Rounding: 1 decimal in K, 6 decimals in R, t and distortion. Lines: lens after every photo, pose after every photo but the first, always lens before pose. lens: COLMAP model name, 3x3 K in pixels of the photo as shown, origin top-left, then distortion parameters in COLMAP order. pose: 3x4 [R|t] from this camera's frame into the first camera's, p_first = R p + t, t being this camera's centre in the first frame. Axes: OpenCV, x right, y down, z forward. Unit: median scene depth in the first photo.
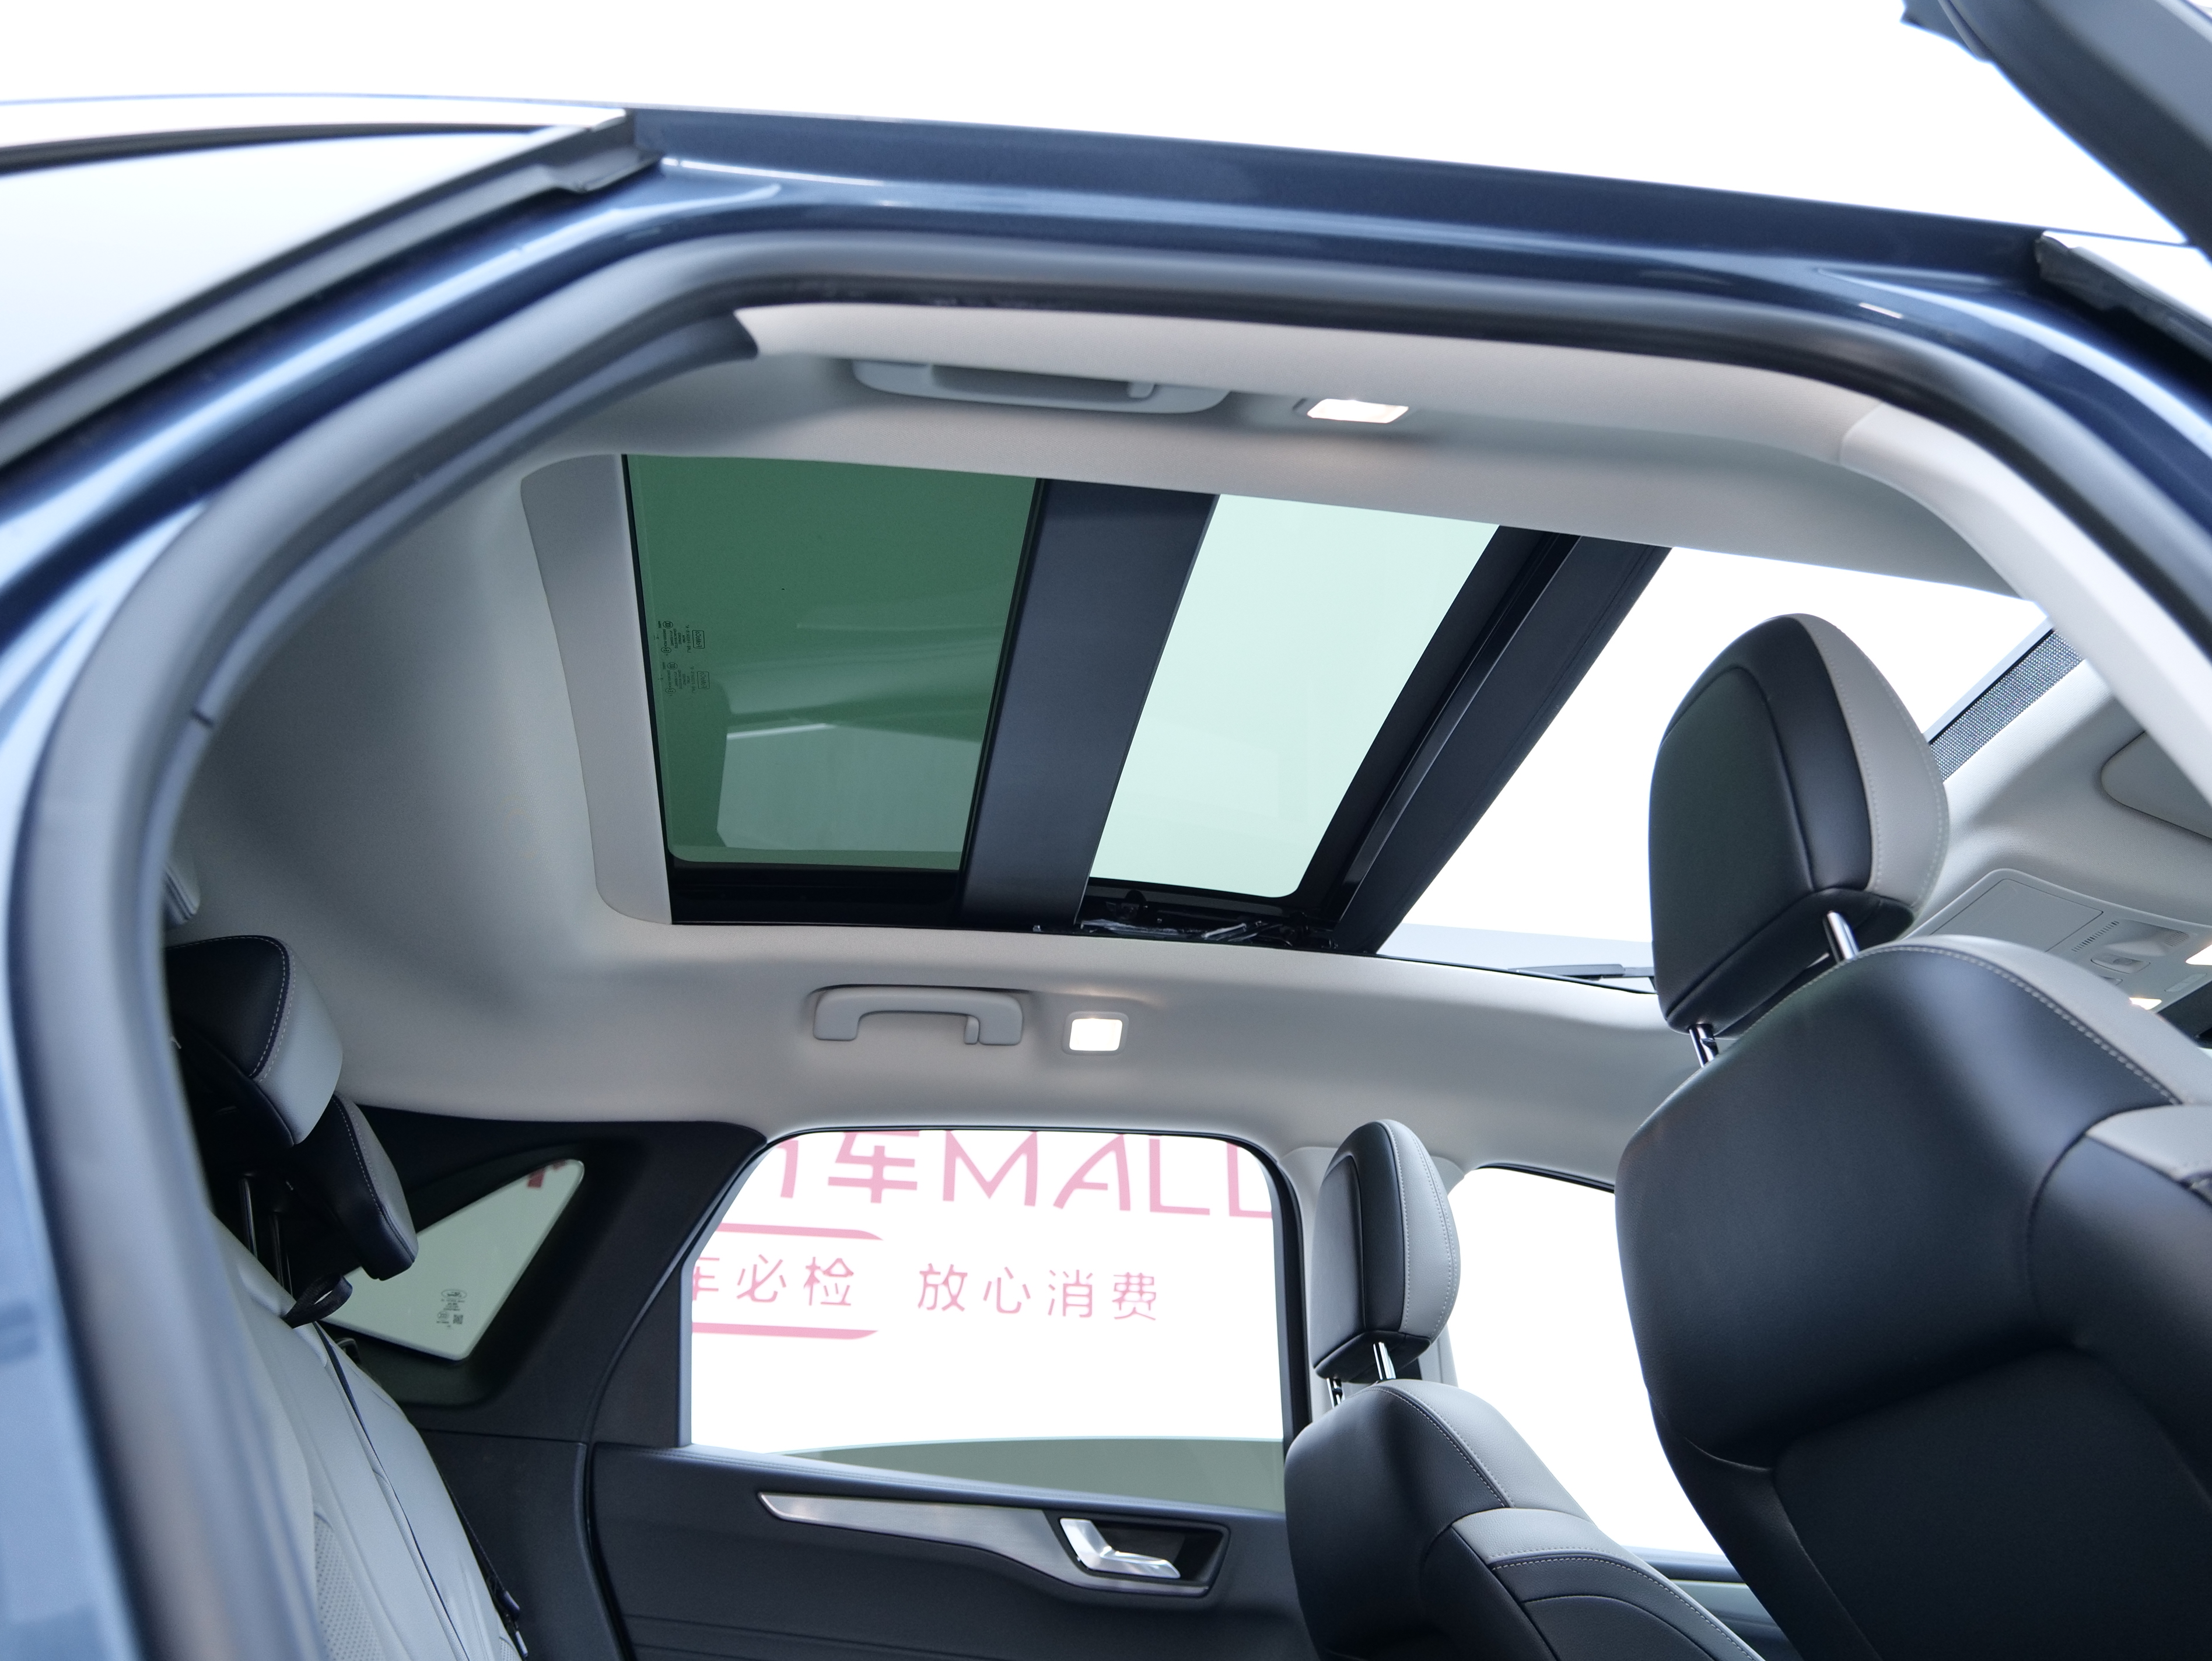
lens RADIAL K [[1742.1, 0, 1104.1], [0, 1742.1, 828.3], [0, 0, 1]] dist [-0.027720, 0.014250]
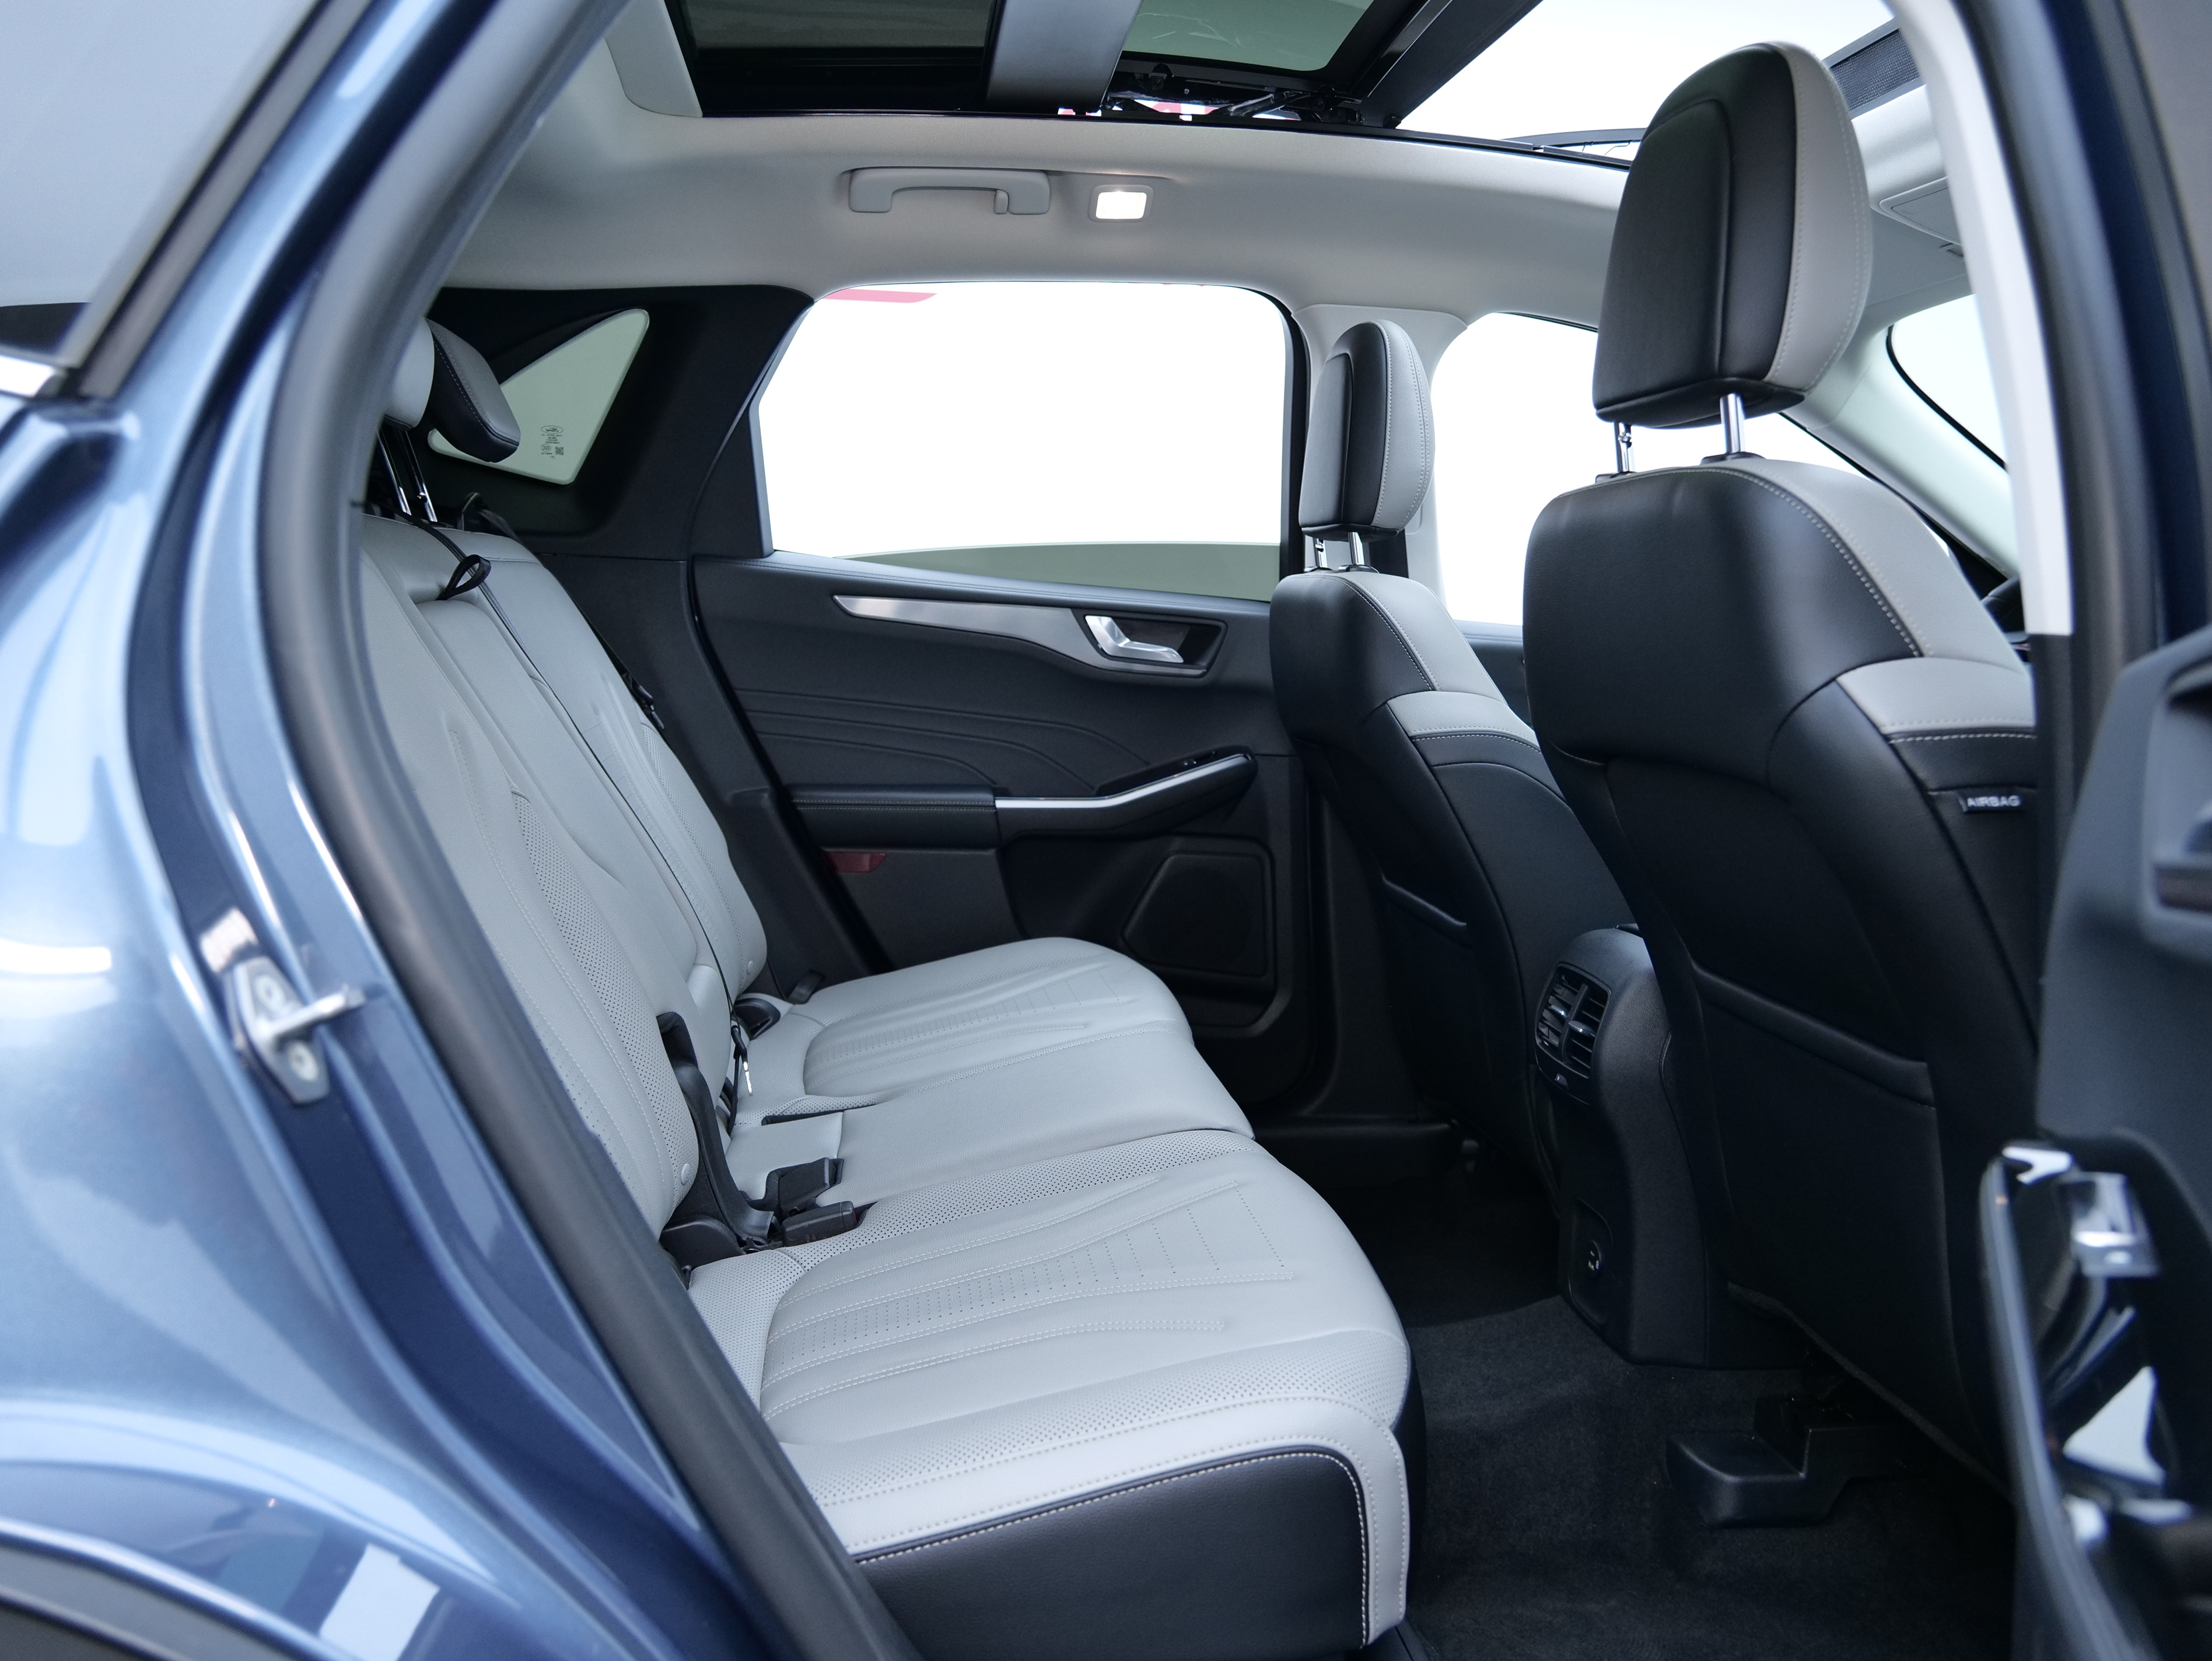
lens RADIAL K [[1742.1, 0, 1105.5], [0, 1742.1, 835.2], [0, 0, 1]] dist [-0.027720, 0.014250]
pose [[0.999102, 0.032142, -0.027593, 0.027065], [-0.008899, 0.796101, 0.605099, -0.212544], [0.041416, -0.604310, 0.795672, -0.049952]]
